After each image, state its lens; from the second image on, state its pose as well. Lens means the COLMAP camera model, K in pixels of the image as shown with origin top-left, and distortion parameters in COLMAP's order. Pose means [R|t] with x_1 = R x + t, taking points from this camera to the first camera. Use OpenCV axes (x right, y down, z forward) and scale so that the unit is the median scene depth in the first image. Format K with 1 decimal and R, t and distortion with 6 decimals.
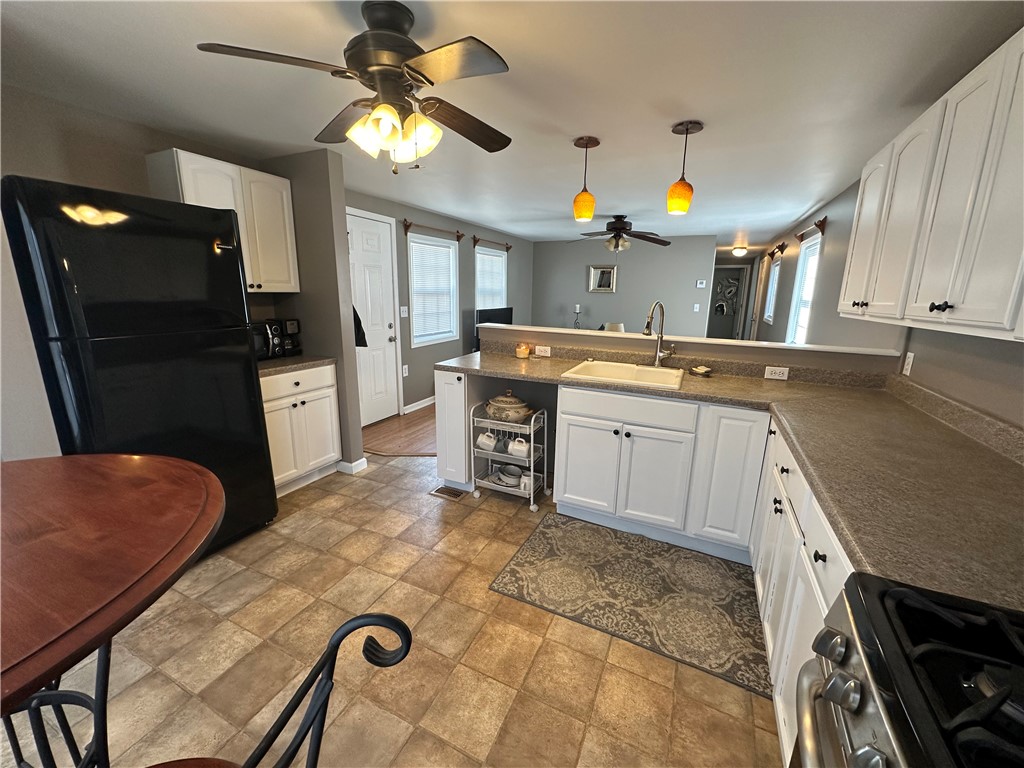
lens RADIAL K [[406.6, 0, 512.0], [0, 406.6, 384.0], [0, 0, 1]] dist [0.000024, -0.000002]
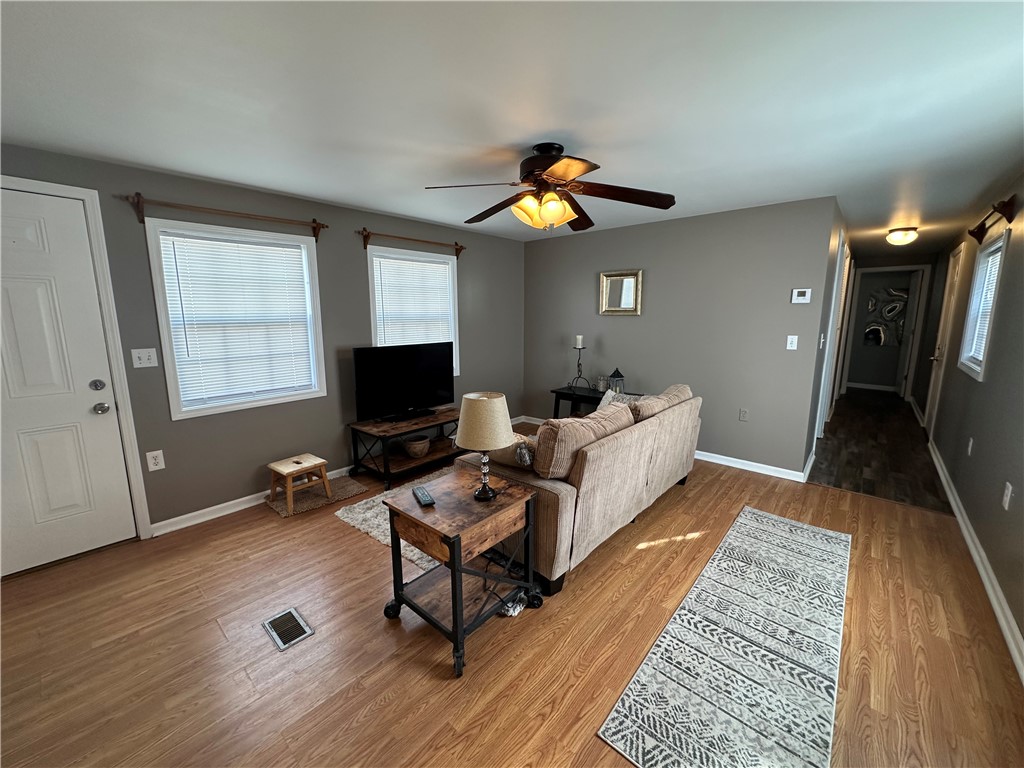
lens RADIAL K [[406.6, 0, 512.0], [0, 406.6, 384.0], [0, 0, 1]] dist [0.000024, -0.000002]
pose [[0.960349, 0.030014, -0.277181, 0.324184], [-0.045139, 0.997810, -0.048347, -0.118276], [0.275123, 0.058942, 0.959601, 0.520027]]
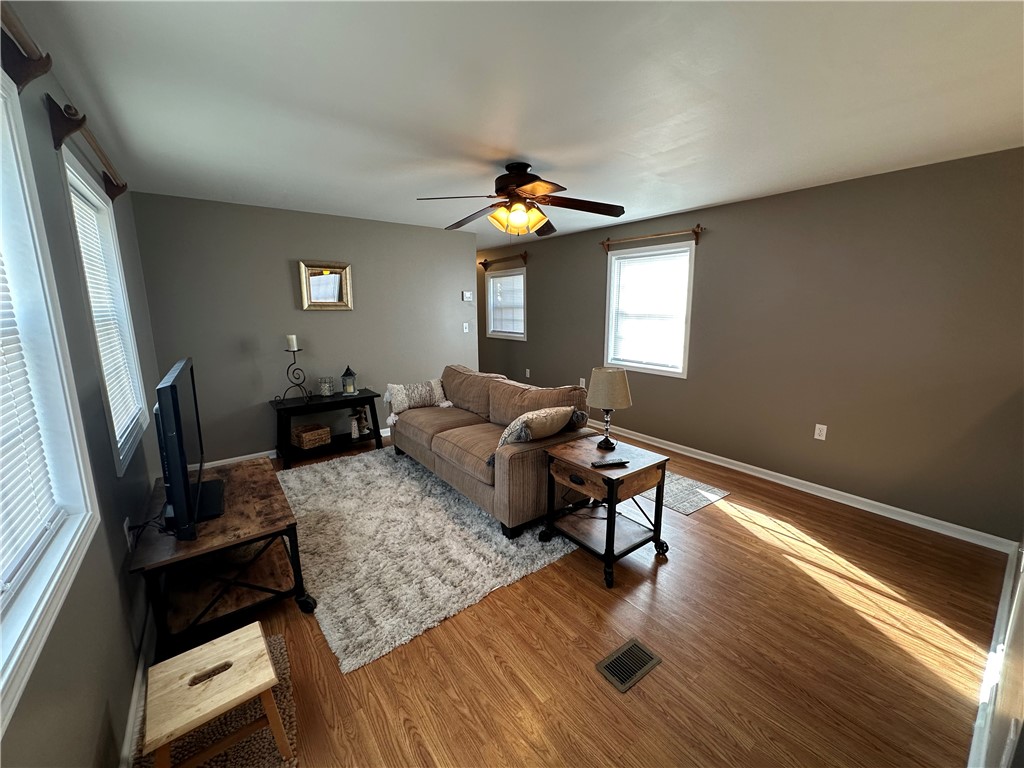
lens RADIAL K [[406.6, 0, 512.0], [0, 406.6, 384.0], [0, 0, 1]] dist [0.000024, -0.000002]
pose [[0.467638, -0.181422, 0.865101, -0.206242], [0.208733, 0.973696, 0.091364, -0.168360], [-0.858921, 0.137850, 0.493206, 0.704409]]
